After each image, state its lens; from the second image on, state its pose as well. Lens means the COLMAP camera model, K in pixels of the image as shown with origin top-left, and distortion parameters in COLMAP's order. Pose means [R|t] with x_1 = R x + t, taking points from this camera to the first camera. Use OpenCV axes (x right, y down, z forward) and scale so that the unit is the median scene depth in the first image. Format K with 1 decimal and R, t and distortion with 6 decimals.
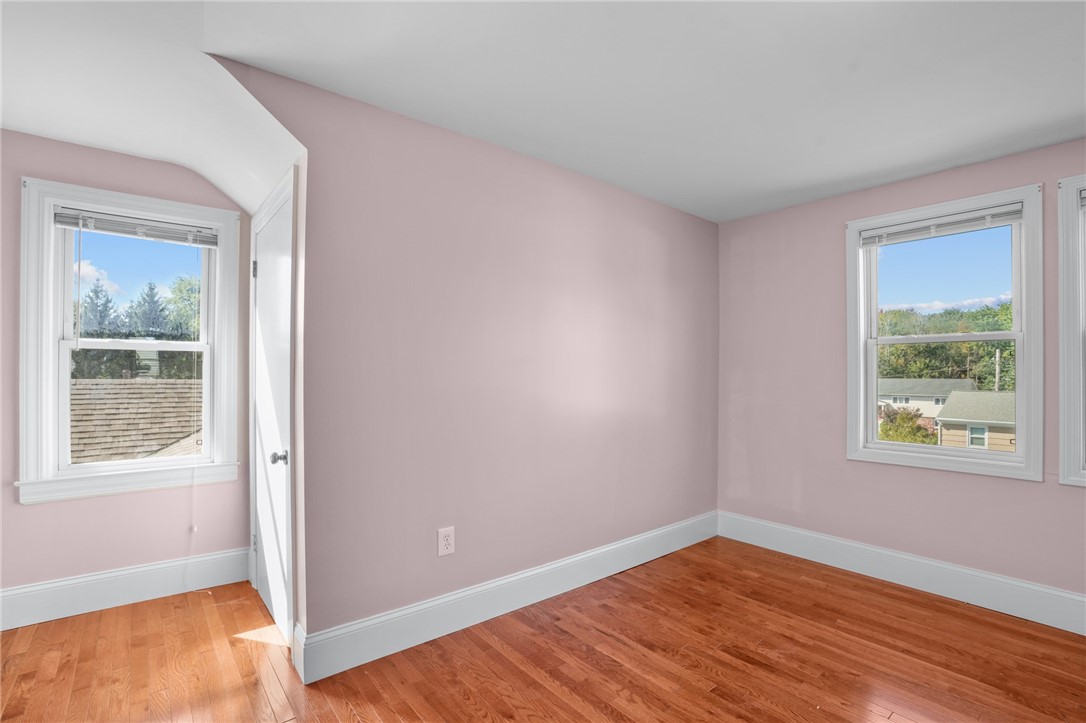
lens RADIAL K [[508.2, 0, 538.8], [0, 508.2, 375.9], [0, 0, 1]] dist [-0.057853, 0.026268]
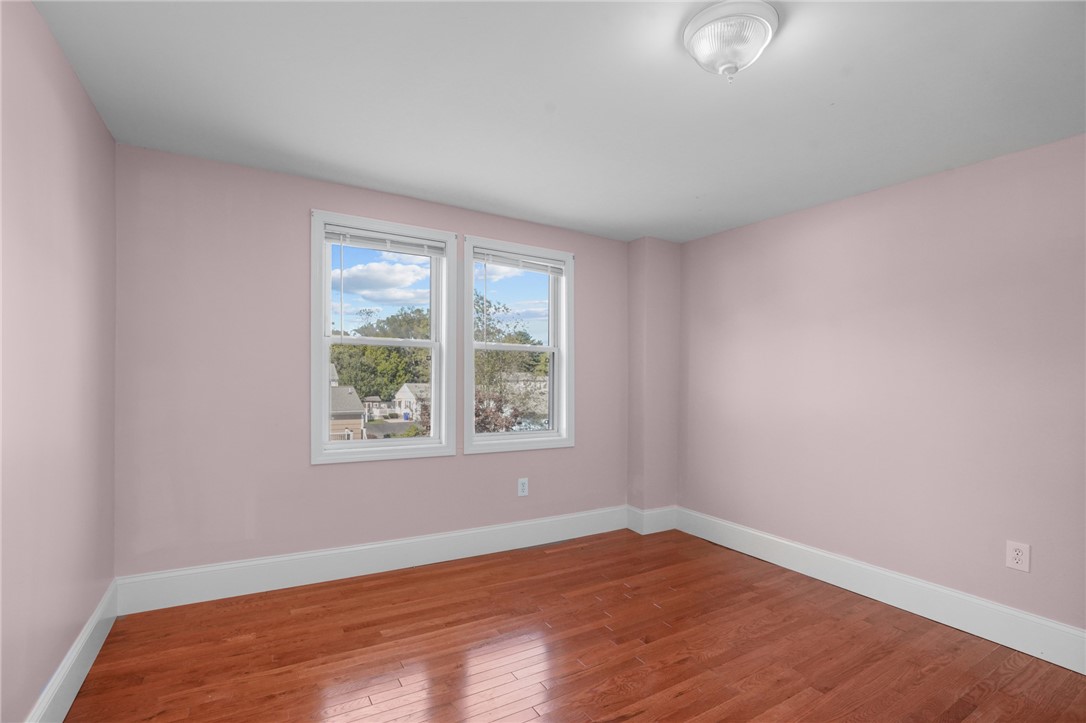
lens RADIAL K [[508.2, 0, 538.8], [0, 508.2, 375.9], [0, 0, 1]] dist [-0.057853, 0.026268]
pose [[0.140739, -0.005109, 0.990034, -0.308326], [-0.013323, 0.999886, 0.007054, -0.014200], [-0.989957, -0.014183, 0.140655, 0.567224]]
